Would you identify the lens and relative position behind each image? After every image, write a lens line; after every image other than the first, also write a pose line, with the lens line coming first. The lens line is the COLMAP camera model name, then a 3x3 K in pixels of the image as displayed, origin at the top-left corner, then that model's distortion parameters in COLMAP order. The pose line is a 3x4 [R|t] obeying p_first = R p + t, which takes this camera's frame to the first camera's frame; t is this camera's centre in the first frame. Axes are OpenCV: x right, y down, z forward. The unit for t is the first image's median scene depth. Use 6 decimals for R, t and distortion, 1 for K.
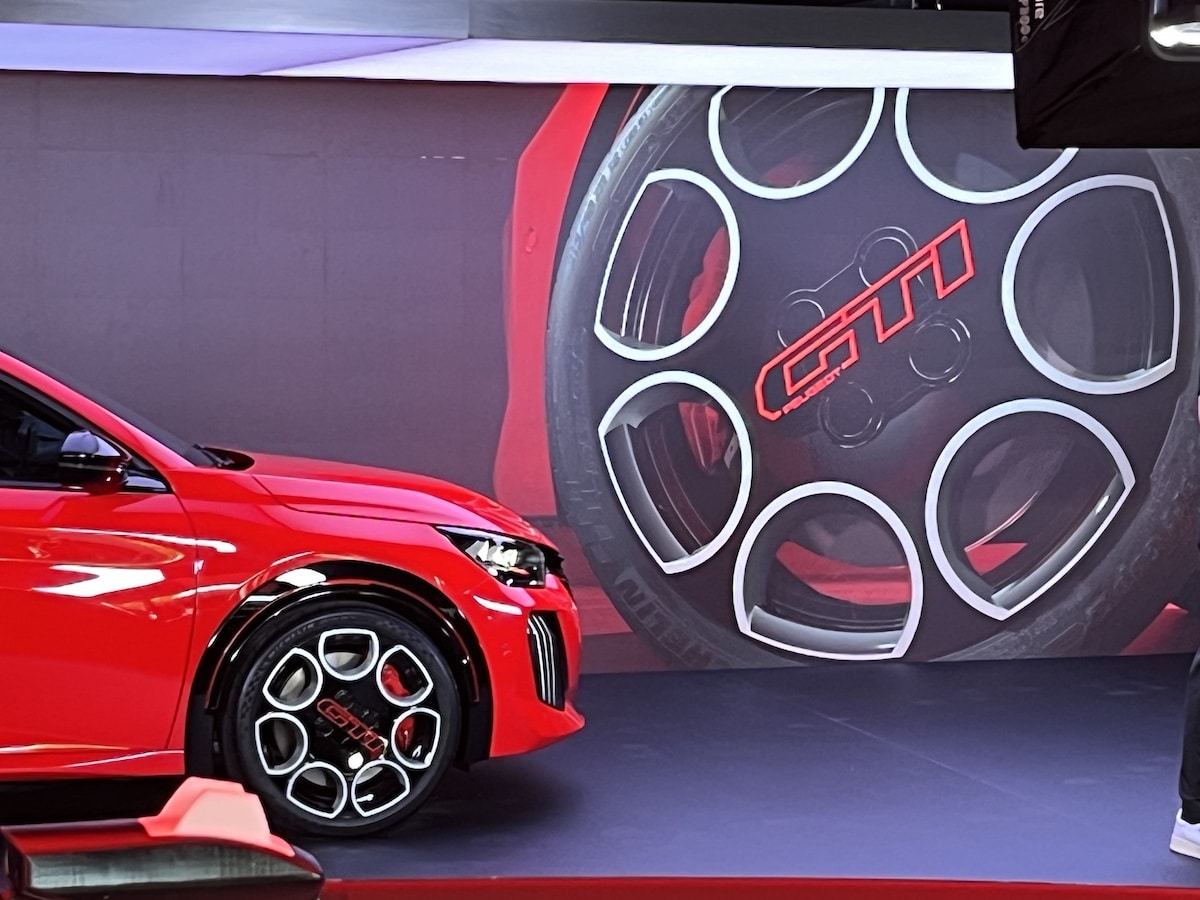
lens RADIAL K [[3276.8, 0, 600.0], [0, 3276.8, 450.0], [0, 0, 1]] dist [0.045354, 0.722153]
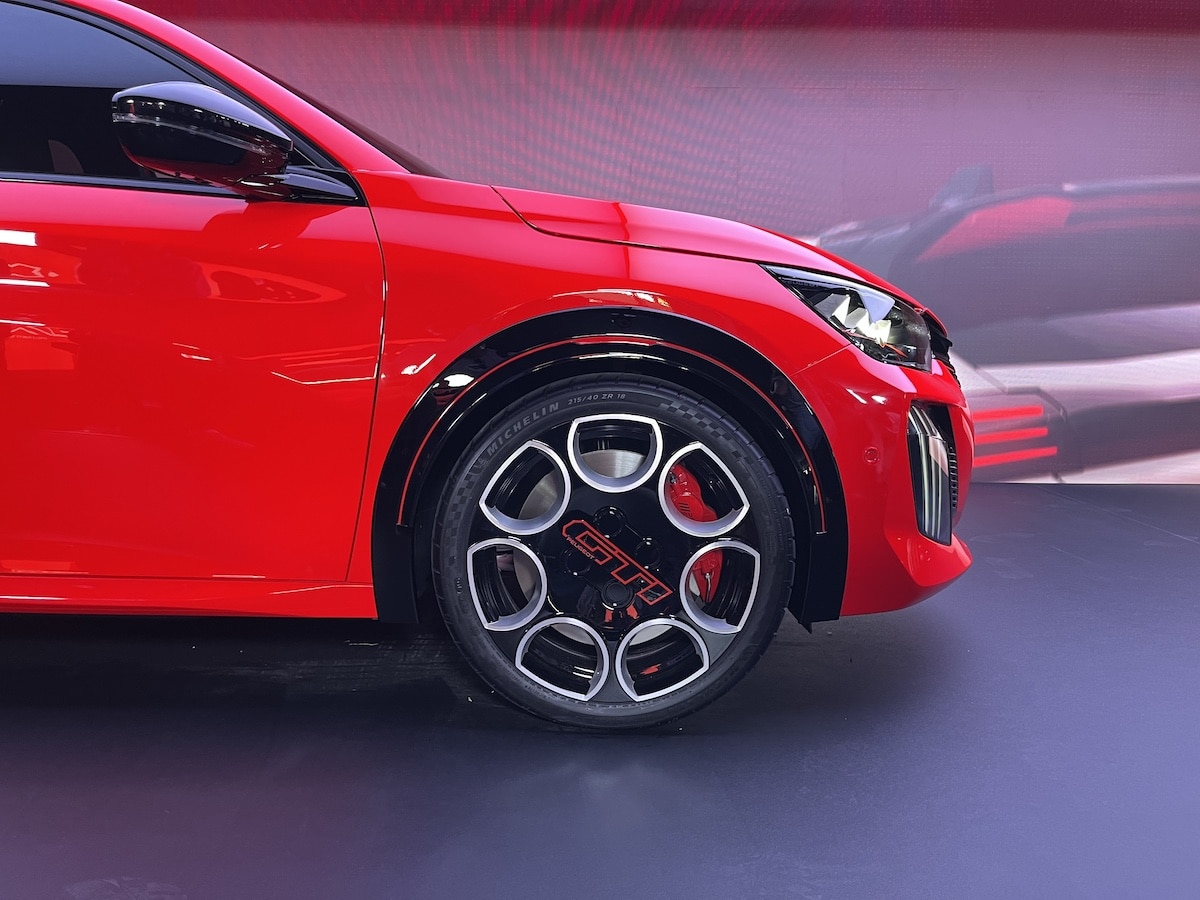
lens RADIAL K [[908.2, 0, 600.0], [0, 908.2, 450.0], [0, 0, 1]] dist [0.097601, 0.000083]
pose [[0.951965, 0.033905, -0.304324, -0.025064], [-0.021460, 0.998795, 0.044146, 0.053645], [0.305454, -0.035495, 0.951545, 0.824171]]
